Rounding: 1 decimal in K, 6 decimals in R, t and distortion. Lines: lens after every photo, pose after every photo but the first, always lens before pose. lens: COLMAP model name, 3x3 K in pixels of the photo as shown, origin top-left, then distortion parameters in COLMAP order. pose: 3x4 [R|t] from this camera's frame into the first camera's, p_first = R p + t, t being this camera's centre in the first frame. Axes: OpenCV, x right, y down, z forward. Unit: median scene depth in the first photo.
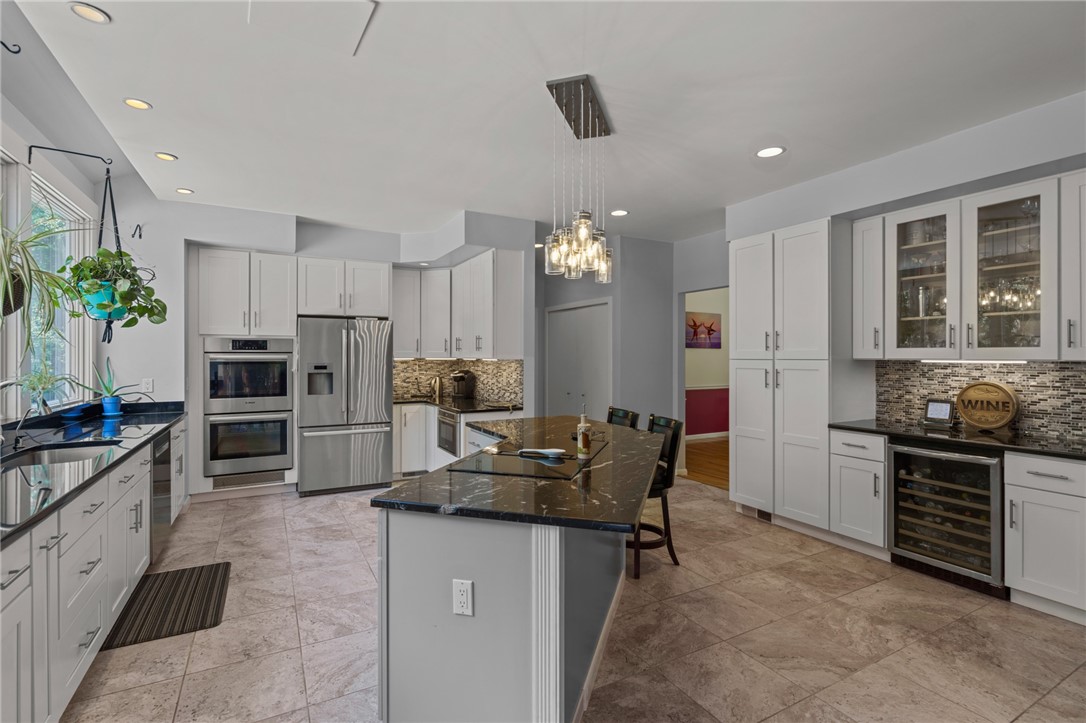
lens RADIAL K [[499.2, 0, 532.5], [0, 499.2, 354.3], [0, 0, 1]] dist [0.001759, 0.000541]
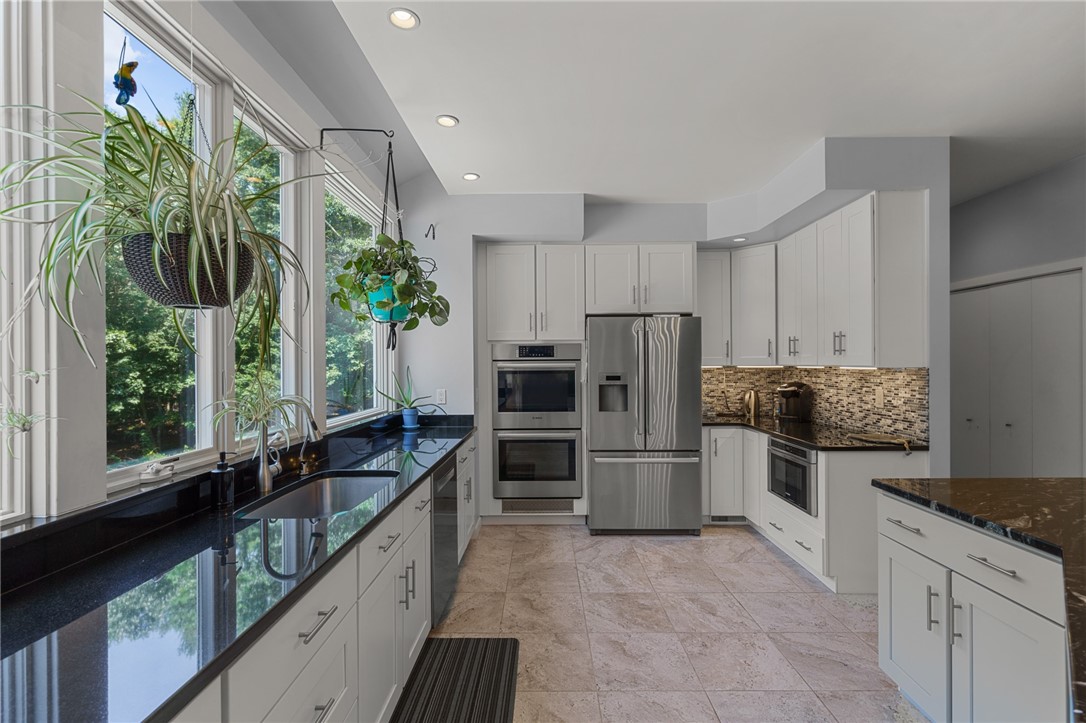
lens RADIAL K [[499.2, 0, 550.3], [0, 499.2, 361.5], [0, 0, 1]] dist [0.001759, 0.000541]
pose [[0.886534, -0.007537, -0.462603, -0.116305], [0.007895, 0.999968, -0.001162, -0.000159], [0.462597, -0.002622, 0.886565, 0.196676]]
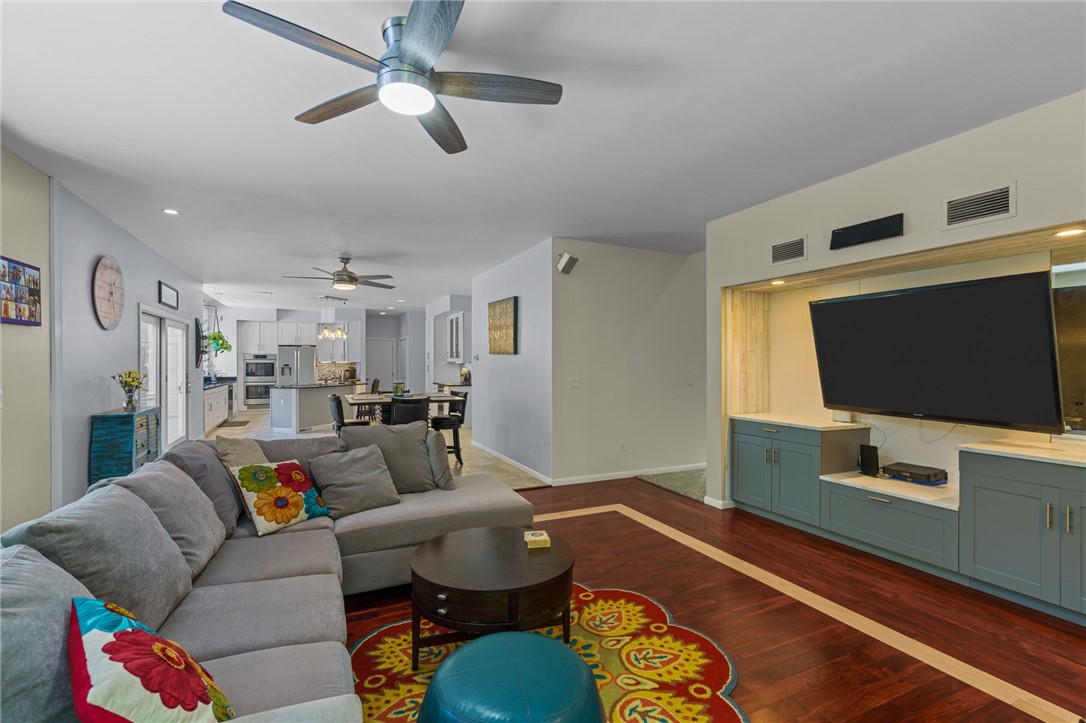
lens RADIAL K [[499.2, 0, 541.1], [0, 499.2, 361.9], [0, 0, 1]] dist [0.001759, 0.000541]
pose [[0.997703, -0.002408, -0.067697, 0.909544], [0.002603, 0.999993, 0.002789, 0.004173], [0.067690, -0.002958, 0.997702, -1.278613]]
